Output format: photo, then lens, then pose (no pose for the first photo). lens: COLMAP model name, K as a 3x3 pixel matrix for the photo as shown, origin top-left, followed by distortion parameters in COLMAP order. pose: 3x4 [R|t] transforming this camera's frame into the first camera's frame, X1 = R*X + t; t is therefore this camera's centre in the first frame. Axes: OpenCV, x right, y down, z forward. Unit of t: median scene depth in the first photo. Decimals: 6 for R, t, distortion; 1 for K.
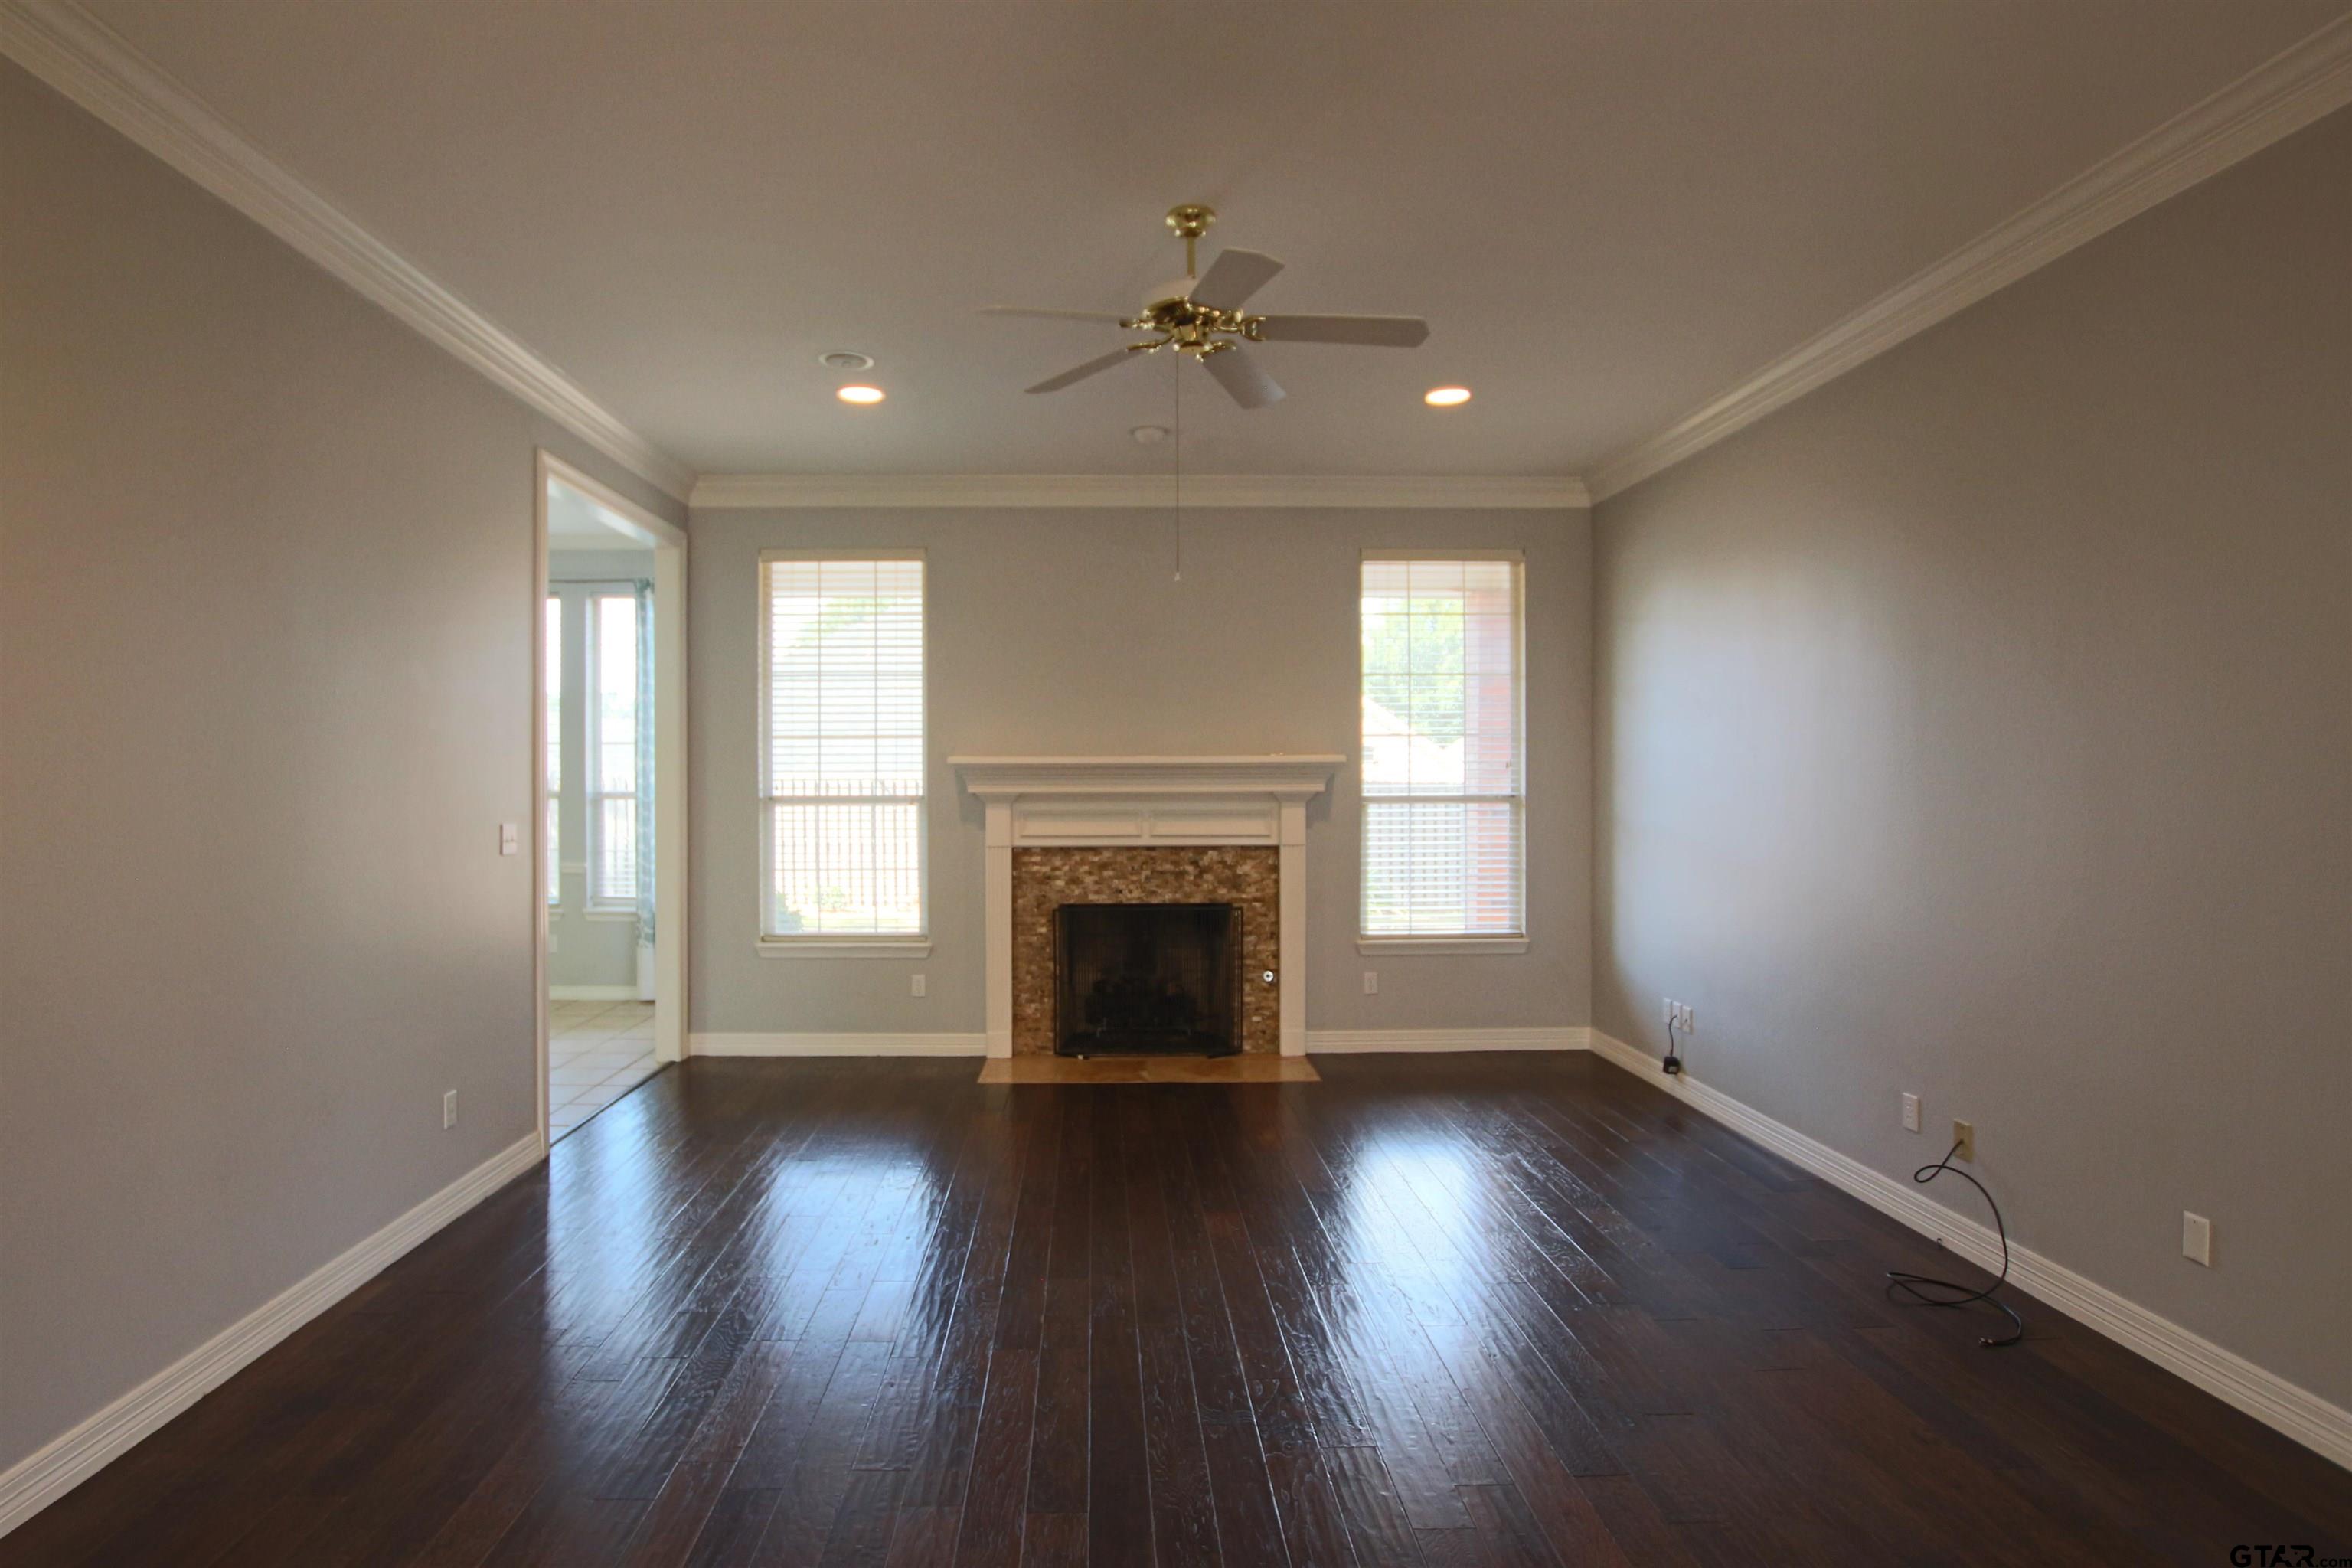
lens RADIAL K [[1237.5, 0, 1102.2], [0, 1237.5, 787.5], [0, 0, 1]] dist [-0.036778, 0.004970]
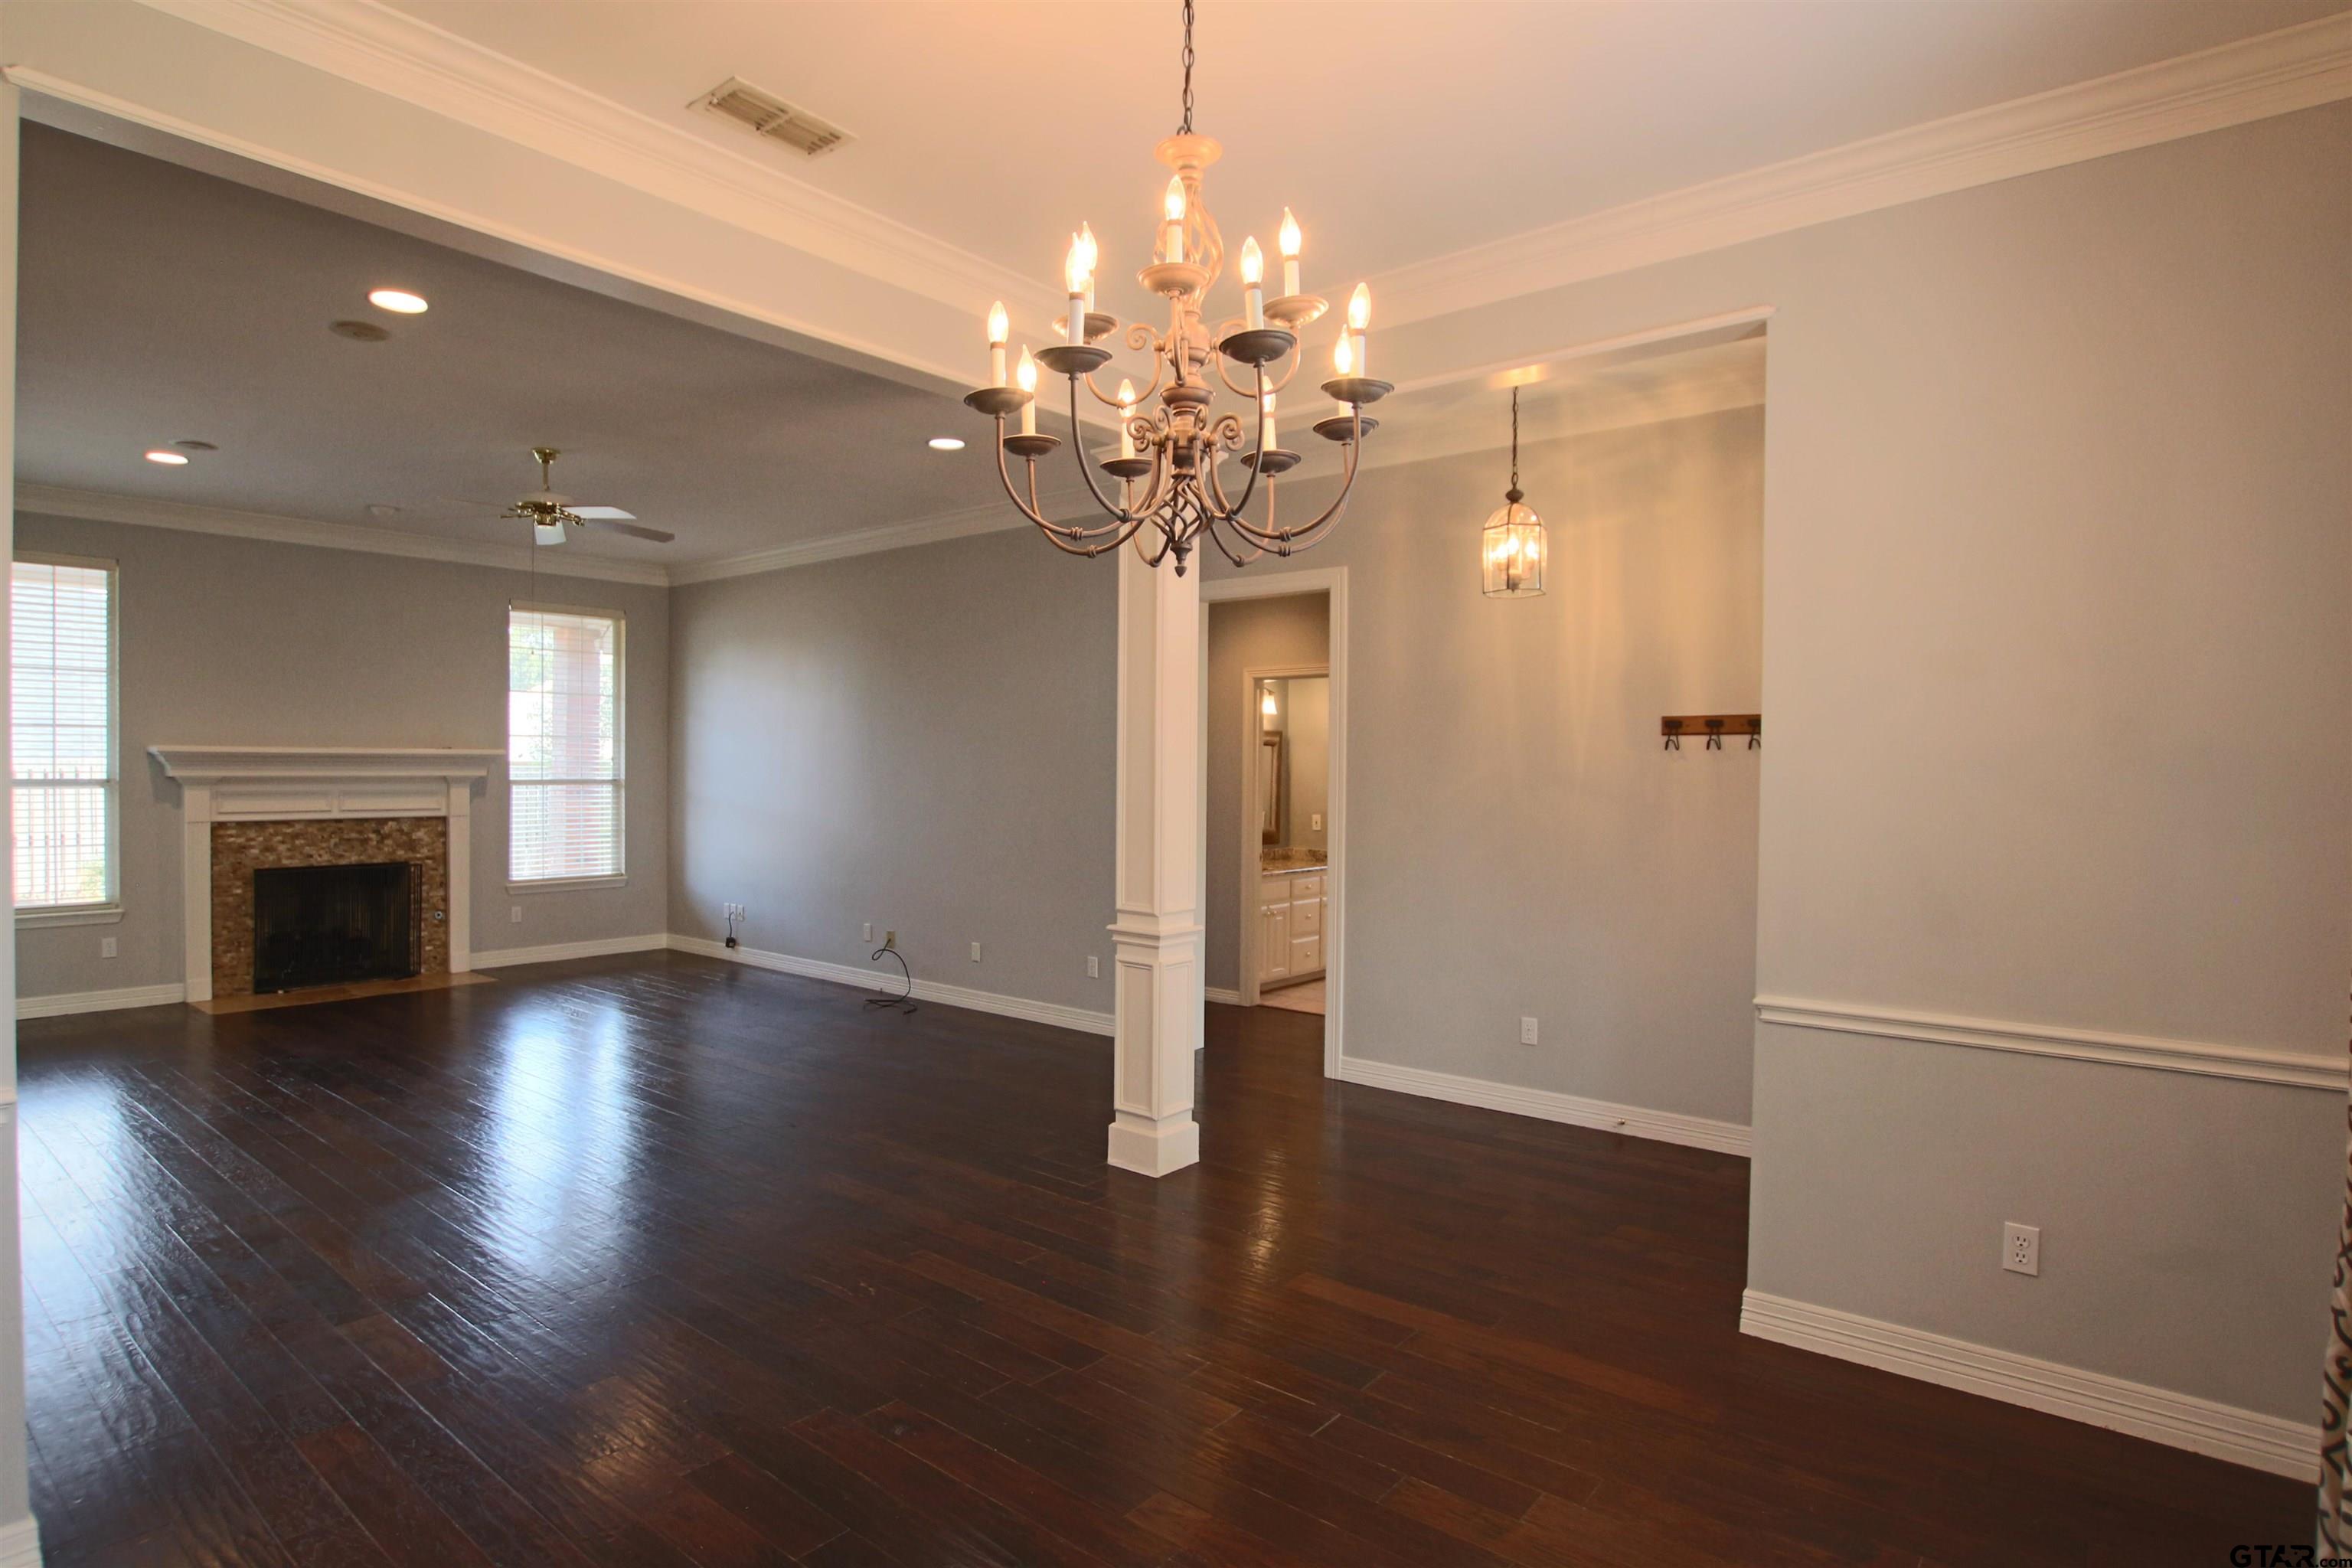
lens RADIAL K [[1237.5, 0, 1163.6], [0, 1237.5, 790.0], [0, 0, 1]] dist [-0.036778, 0.004970]
pose [[0.640660, -0.006263, 0.767799, -0.374896], [-0.001336, 0.999956, 0.009272, 0.005146], [-0.767823, -0.006966, 0.640624, -0.437935]]
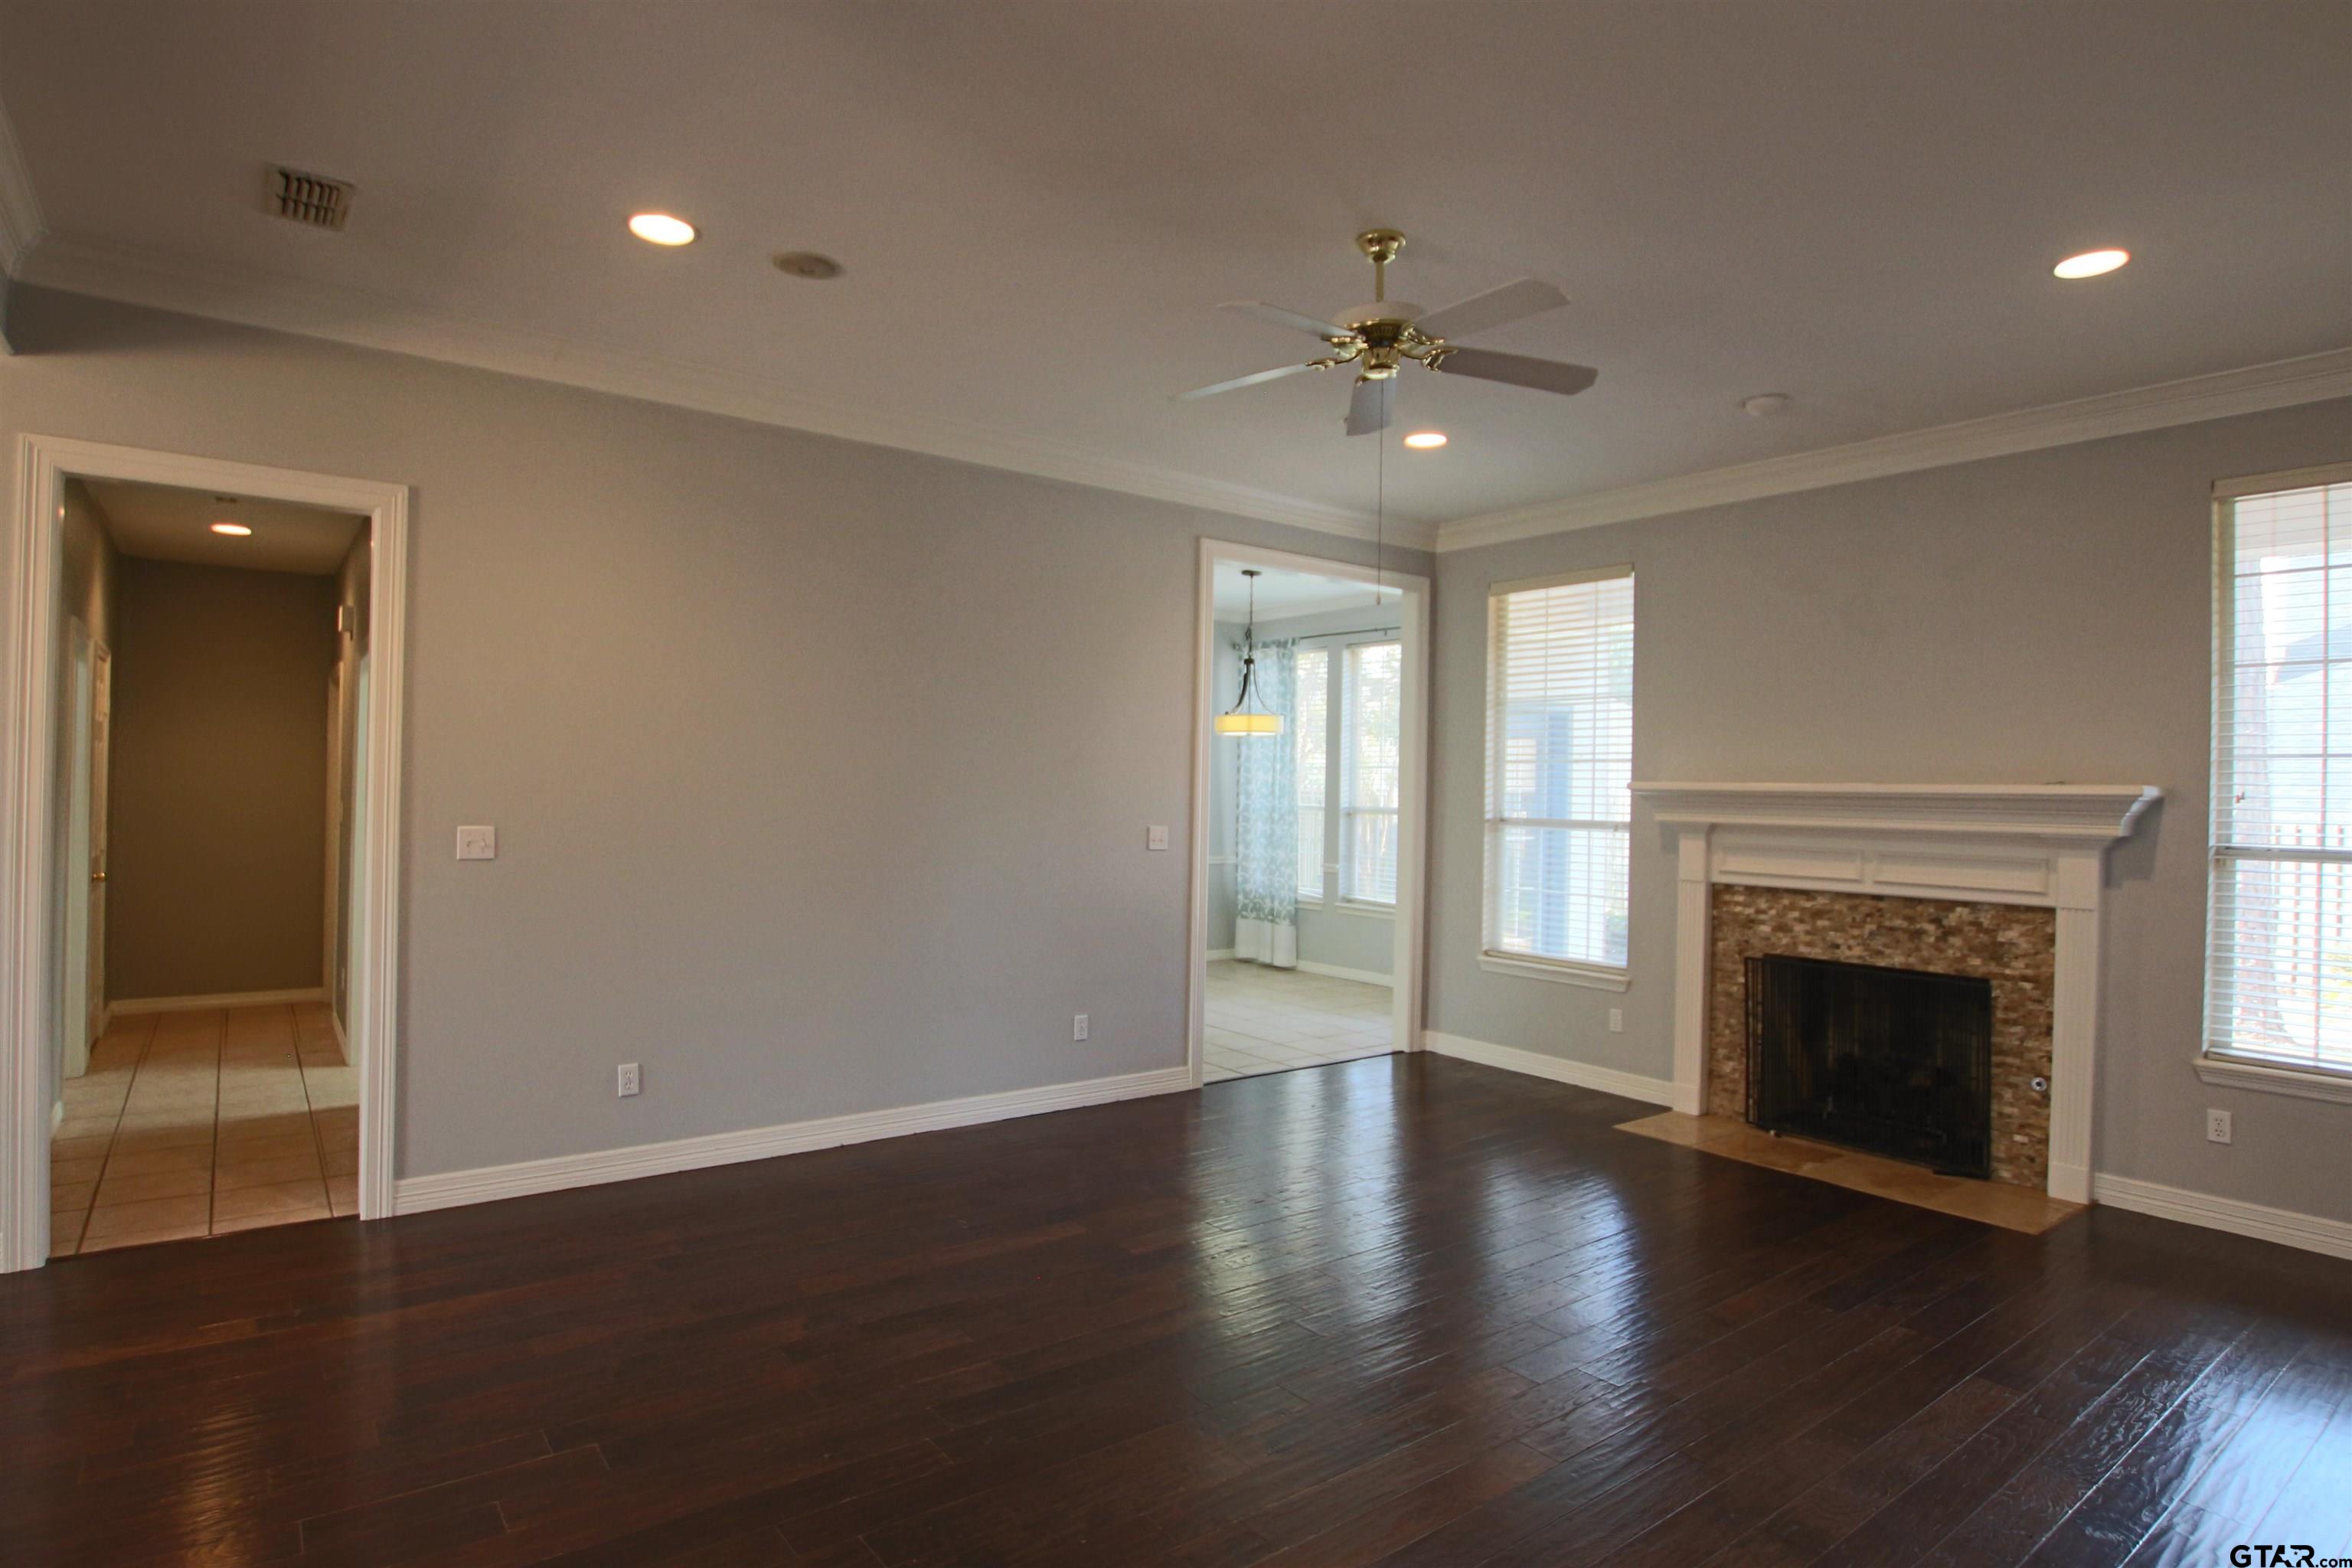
lens RADIAL K [[1237.5, 0, 1153.1], [0, 1237.5, 796.9], [0, 0, 1]] dist [-0.036778, 0.004970]
pose [[0.586175, 0.019849, -0.809941, 0.409117], [-0.031065, 0.999515, 0.002012, -0.003649], [0.809589, 0.023981, 0.586507, 0.146053]]
